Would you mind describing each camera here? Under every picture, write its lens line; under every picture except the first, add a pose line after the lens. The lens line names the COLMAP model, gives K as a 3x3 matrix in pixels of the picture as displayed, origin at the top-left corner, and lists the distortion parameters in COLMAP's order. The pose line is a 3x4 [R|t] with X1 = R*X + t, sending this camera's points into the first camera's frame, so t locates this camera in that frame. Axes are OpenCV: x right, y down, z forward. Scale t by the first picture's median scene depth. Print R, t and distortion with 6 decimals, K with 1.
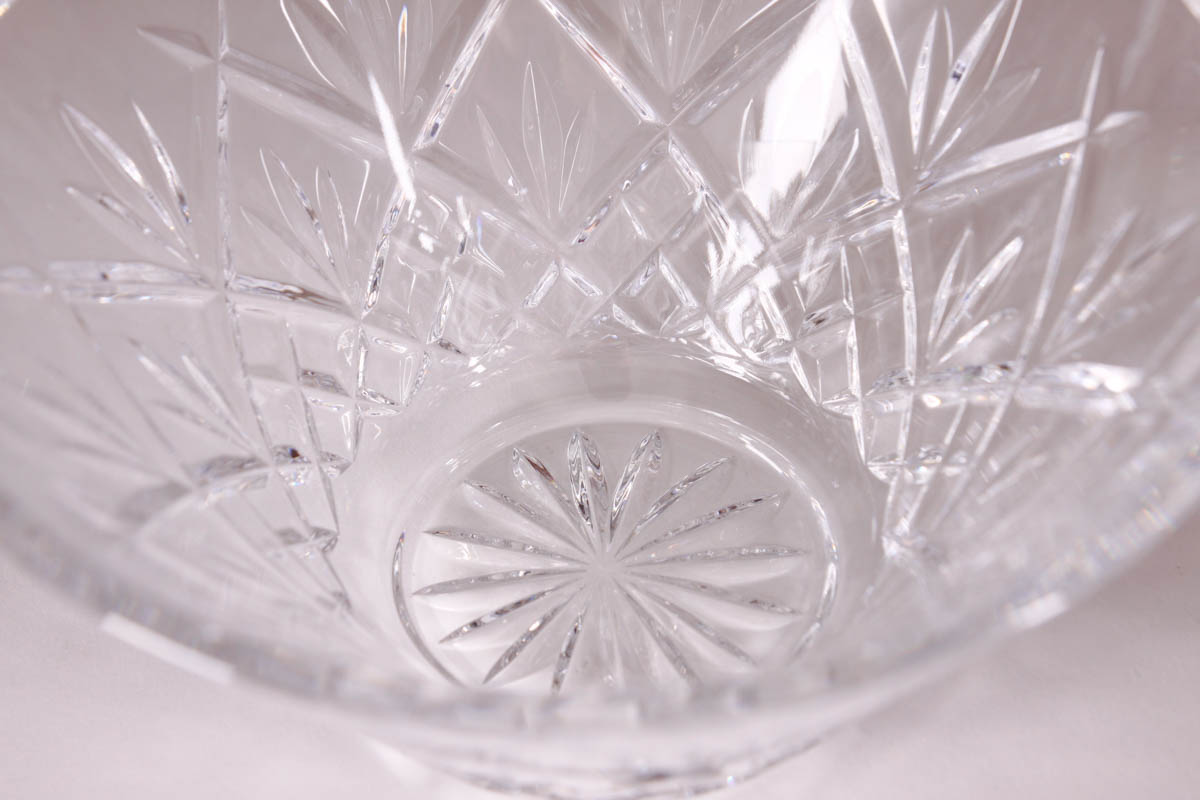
lens RADIAL K [[2787.7, 0, 600.0], [0, 2787.7, 400.0], [0, 0, 1]] dist [-0.835377, 0.182325]
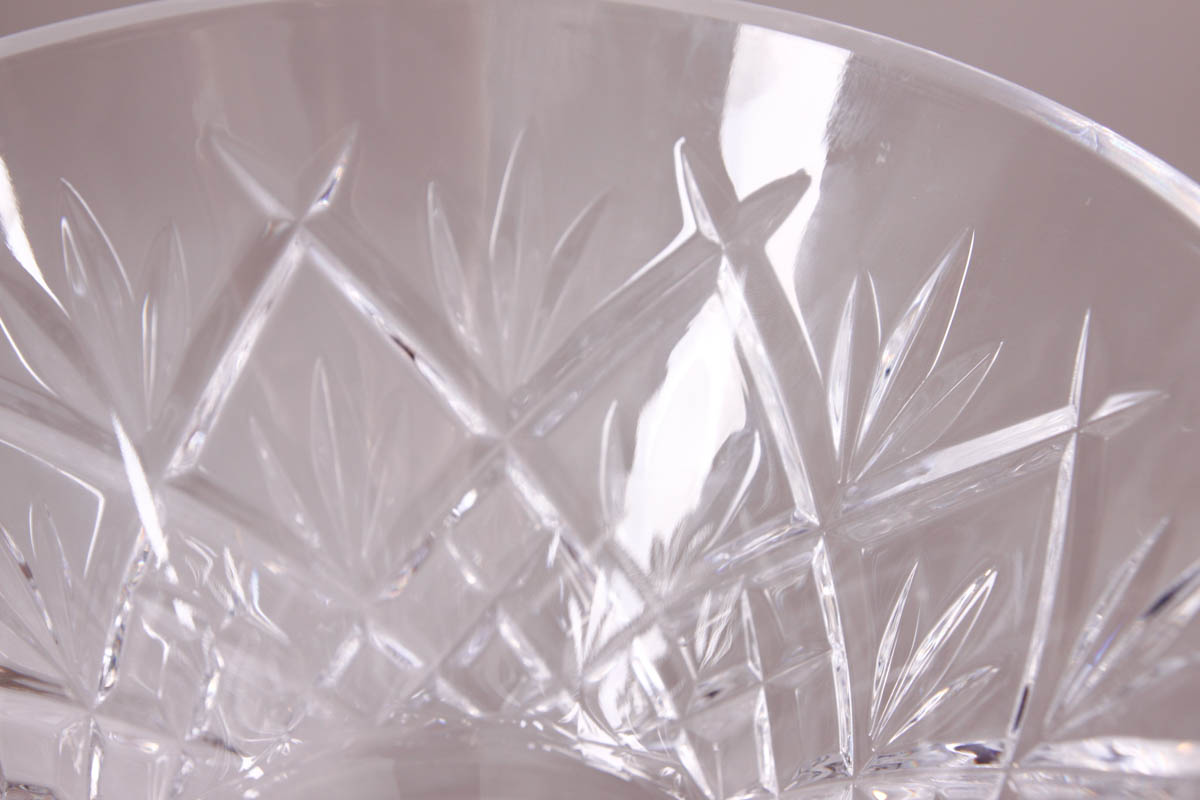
lens RADIAL K [[2784.4, 0, 439.6], [0, 2784.4, 399.8], [0, 0, 1]] dist [0.065295, 0.663353]
pose [[0.999301, -0.033835, -0.015877, 0.019316], [0.031257, 0.989467, -0.141343, -0.002525], [0.020492, 0.140748, 0.989833, 0.244150]]
